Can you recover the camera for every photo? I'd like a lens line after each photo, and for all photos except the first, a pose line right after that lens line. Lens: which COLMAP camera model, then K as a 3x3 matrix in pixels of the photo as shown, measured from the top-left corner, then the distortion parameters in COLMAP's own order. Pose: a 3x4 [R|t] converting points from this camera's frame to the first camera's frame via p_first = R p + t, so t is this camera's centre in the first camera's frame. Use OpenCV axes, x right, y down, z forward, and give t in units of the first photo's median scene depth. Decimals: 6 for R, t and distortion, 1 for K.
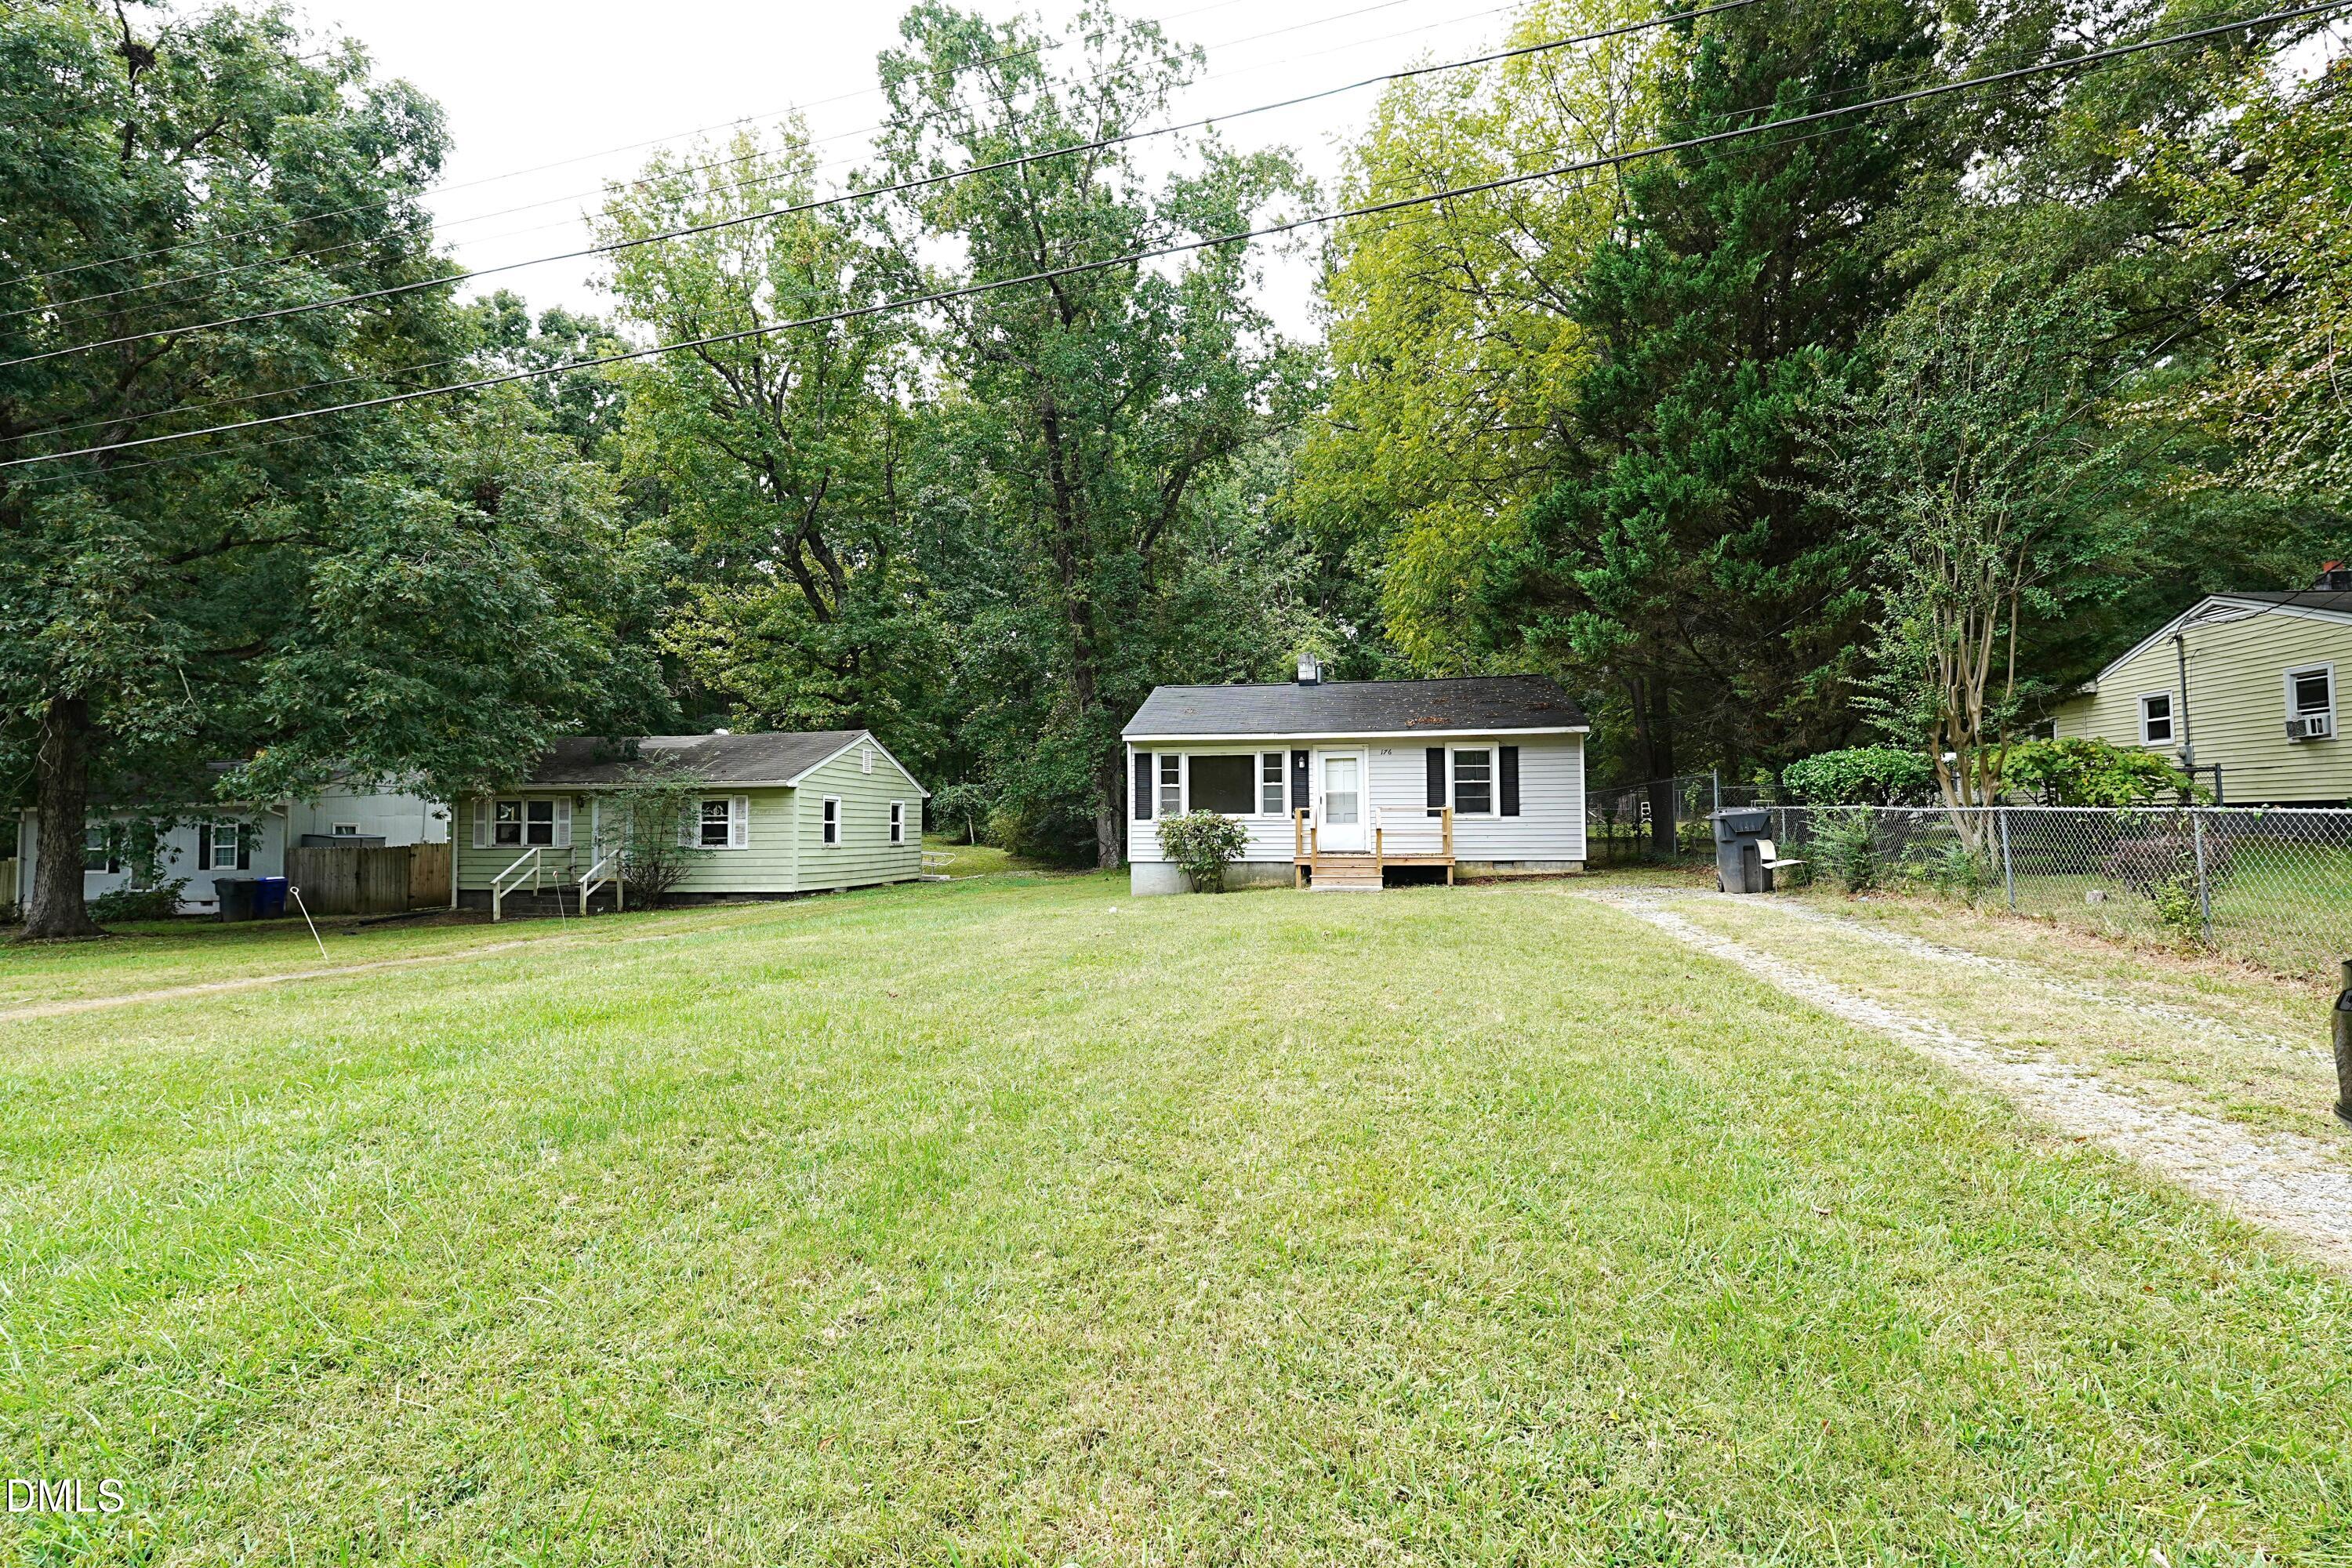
lens RADIAL K [[1136.8, 0, 1178.4], [0, 1136.8, 786.2], [0, 0, 1]] dist [-0.001599, 0.001004]
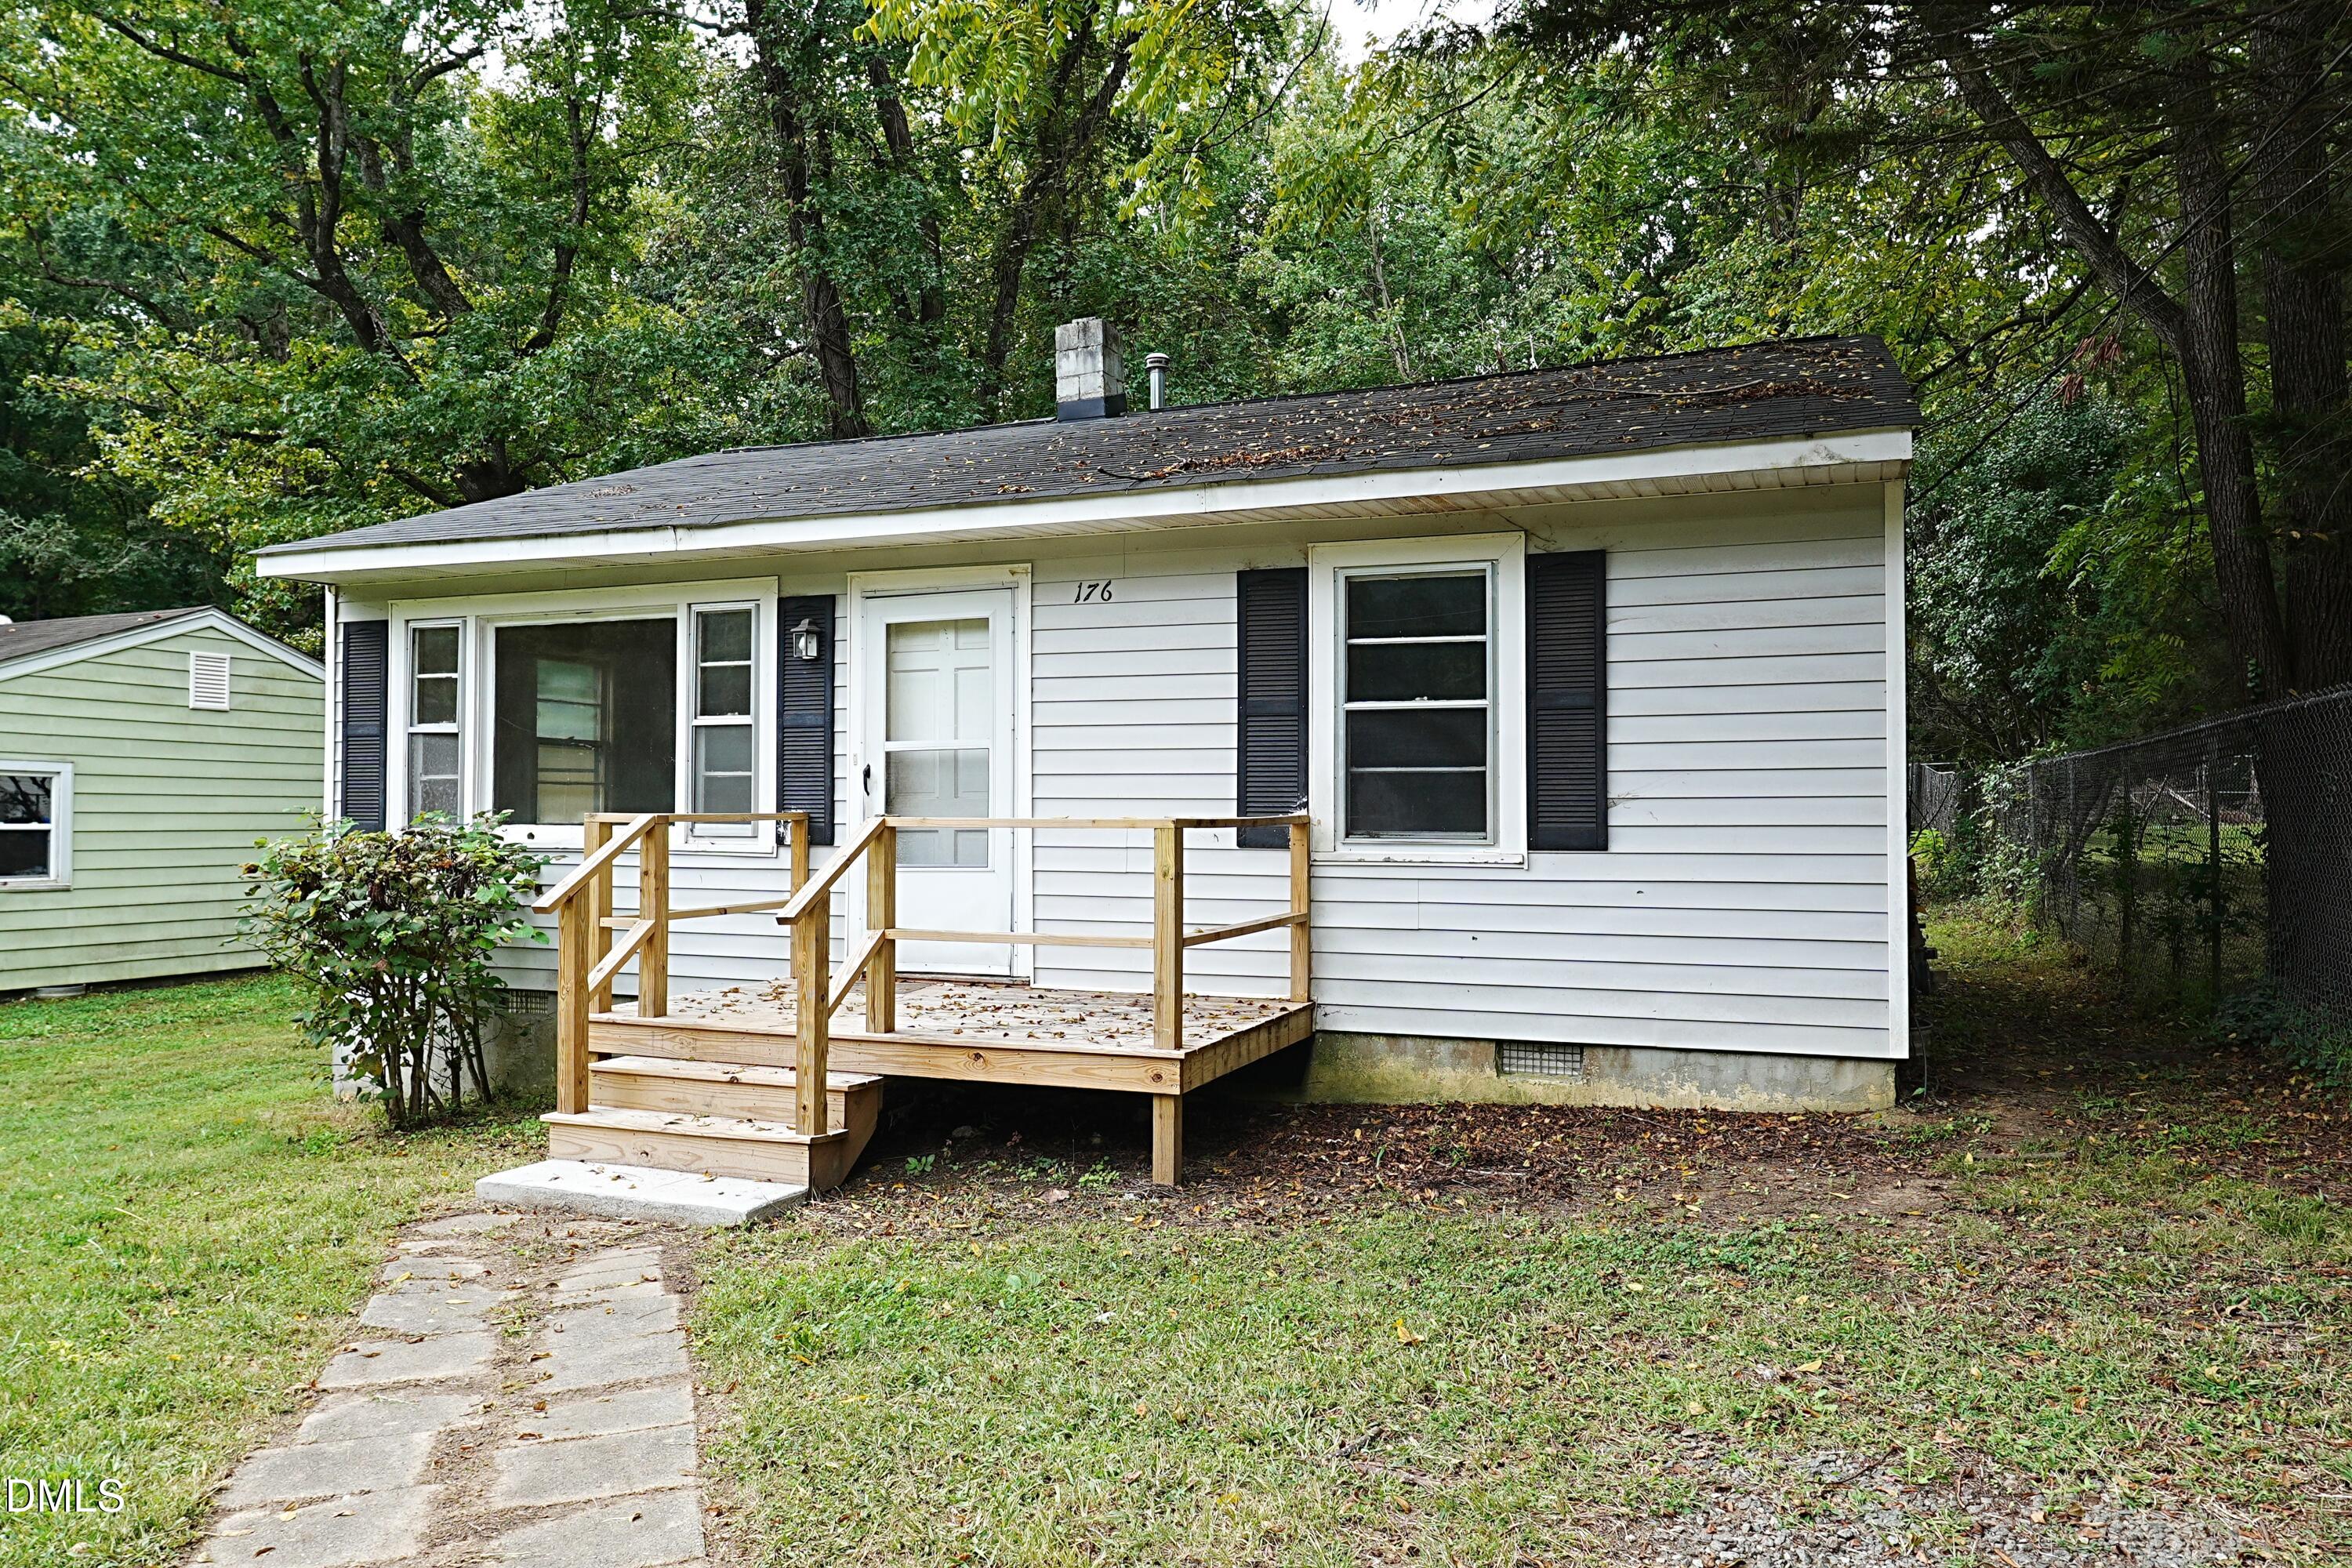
lens RADIAL K [[1655.7, 0, 1171.6], [0, 1655.7, 777.7], [0, 0, 1]] dist [-0.002957, 0.000682]
pose [[0.975722, 0.003494, -0.218984, 0.282943], [-0.000151, 0.999883, 0.015281, 0.006072], [0.219012, -0.014877, 0.975609, 0.642702]]
